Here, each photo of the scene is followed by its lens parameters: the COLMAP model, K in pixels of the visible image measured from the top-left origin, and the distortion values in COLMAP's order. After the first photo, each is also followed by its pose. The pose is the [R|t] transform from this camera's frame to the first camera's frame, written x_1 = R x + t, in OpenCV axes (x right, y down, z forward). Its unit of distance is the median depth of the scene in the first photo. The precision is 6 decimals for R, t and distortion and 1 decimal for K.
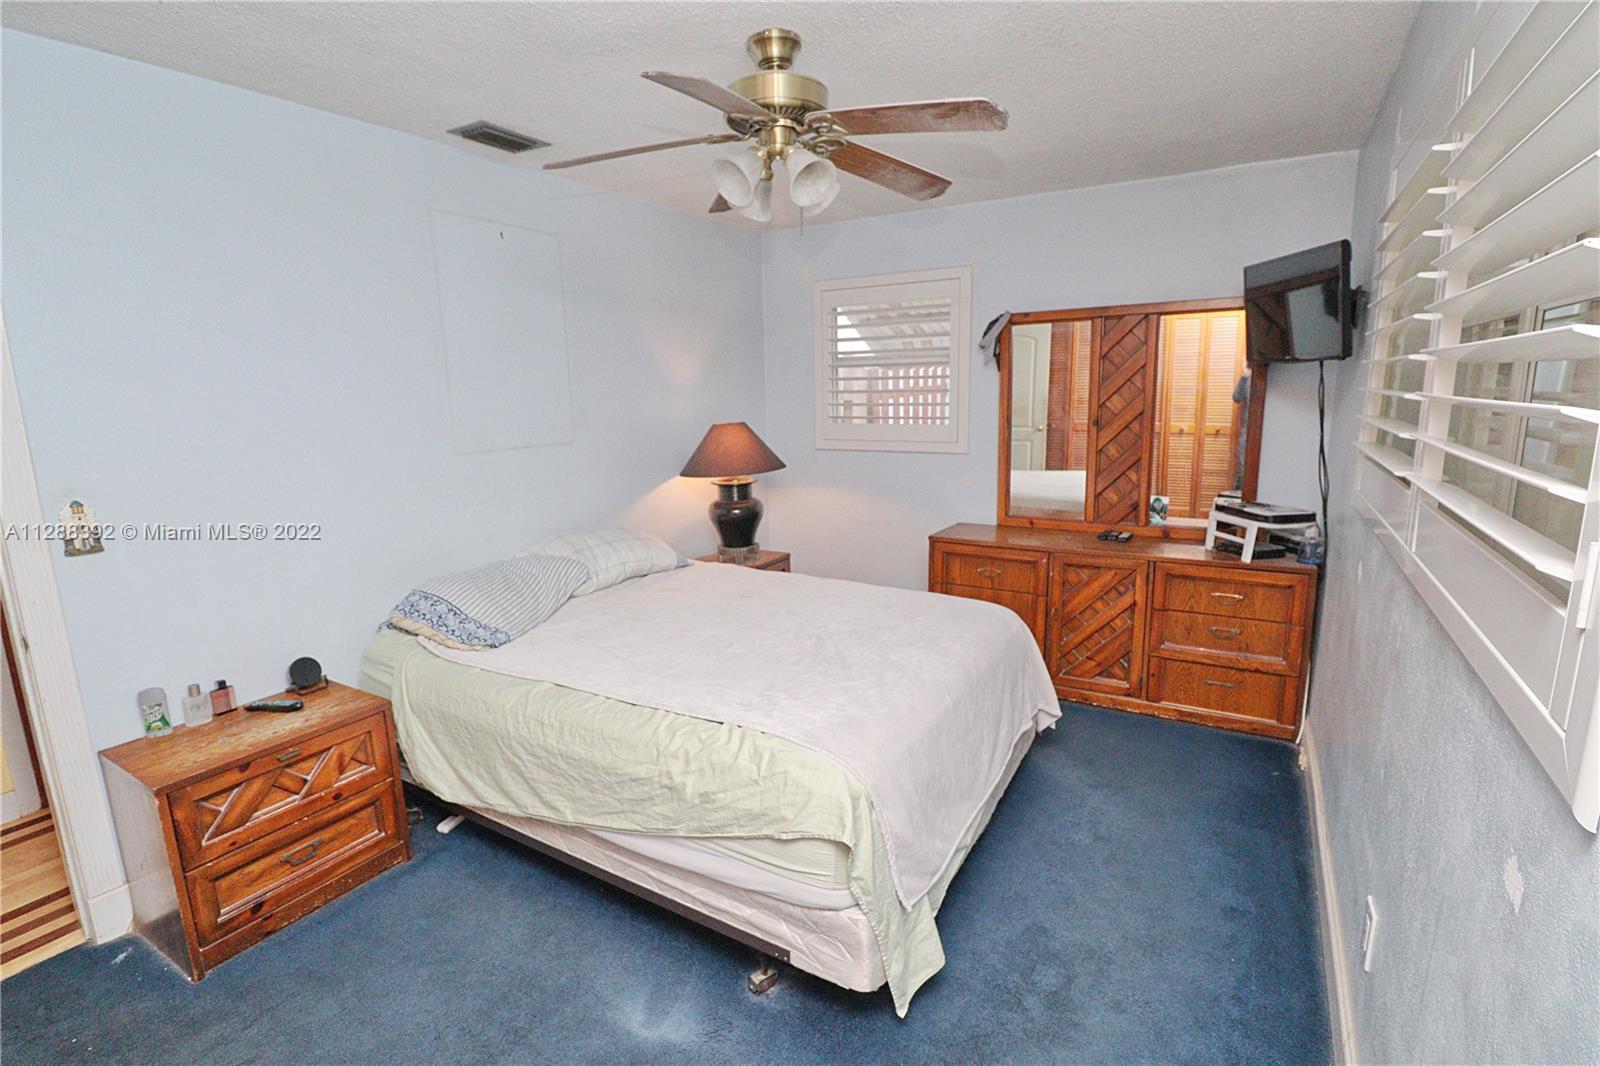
lens RADIAL K [[740.1, 0, 804.6], [0, 740.1, 530.2], [0, 0, 1]] dist [-0.009585, -0.002556]
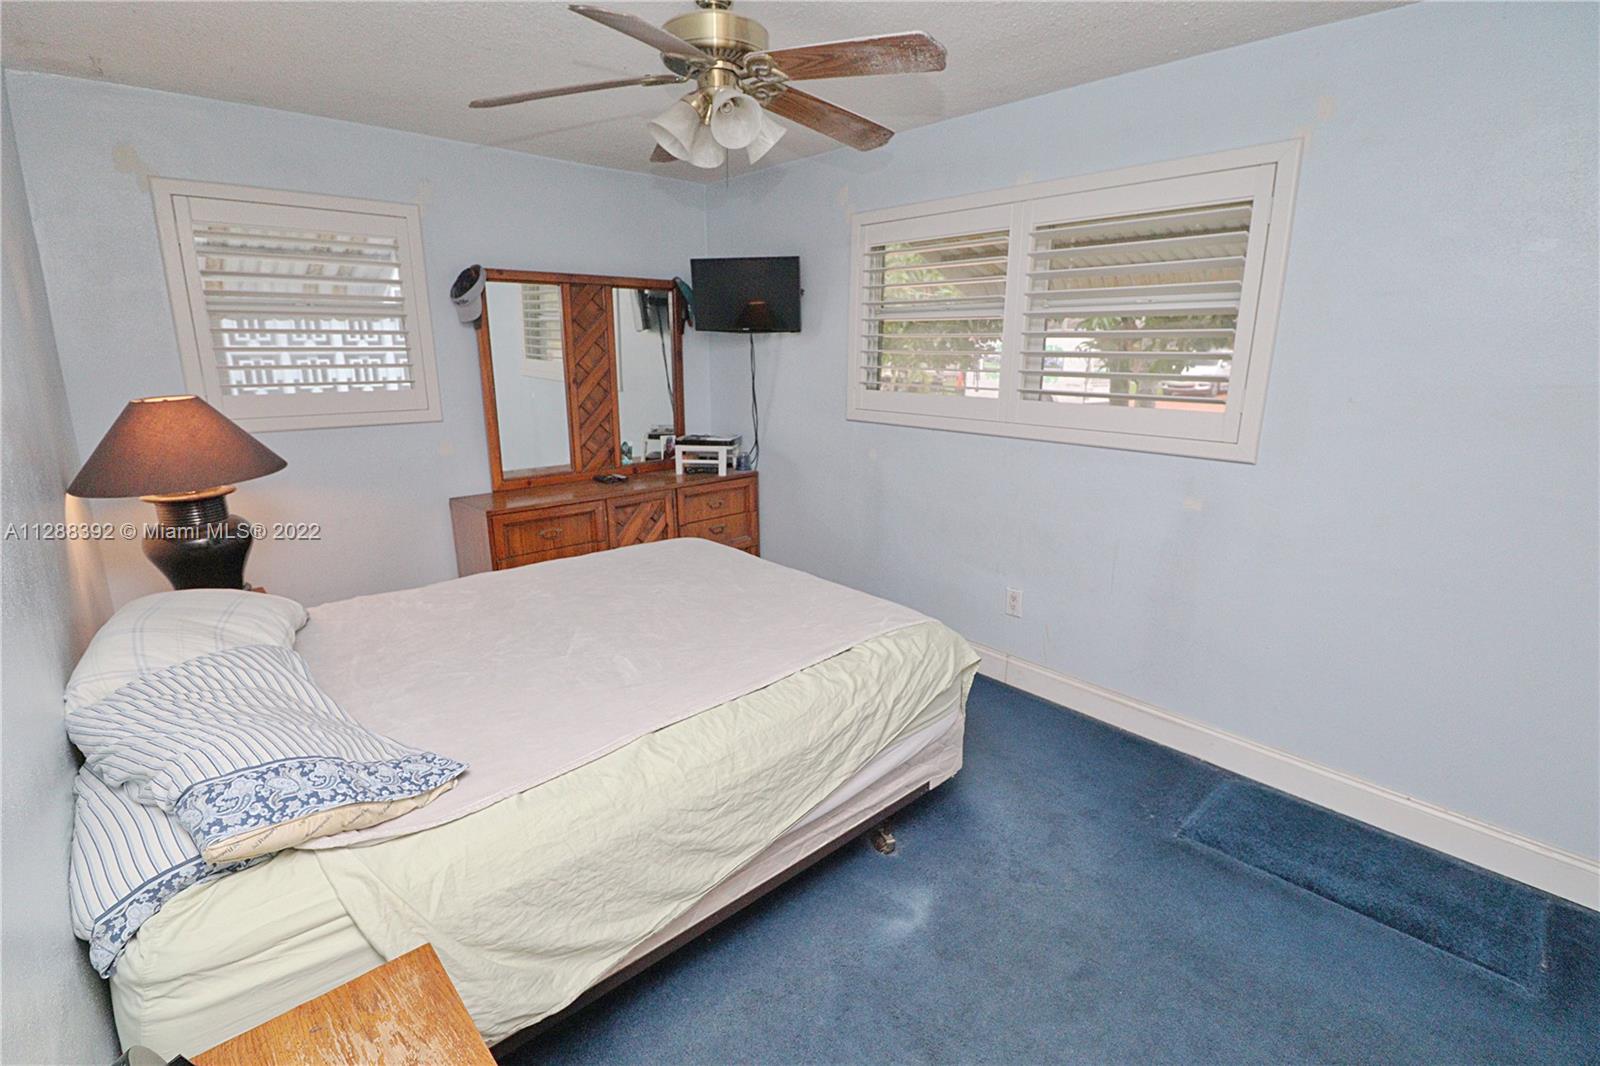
lens RADIAL K [[740.1, 0, 801.4], [0, 740.1, 532.0], [0, 0, 1]] dist [-0.009585, -0.002556]
pose [[0.285648, -0.215879, 0.933703, -0.579724], [0.171696, 0.970061, 0.171759, -0.057893], [-0.942829, 0.111251, 0.314162, 0.361137]]
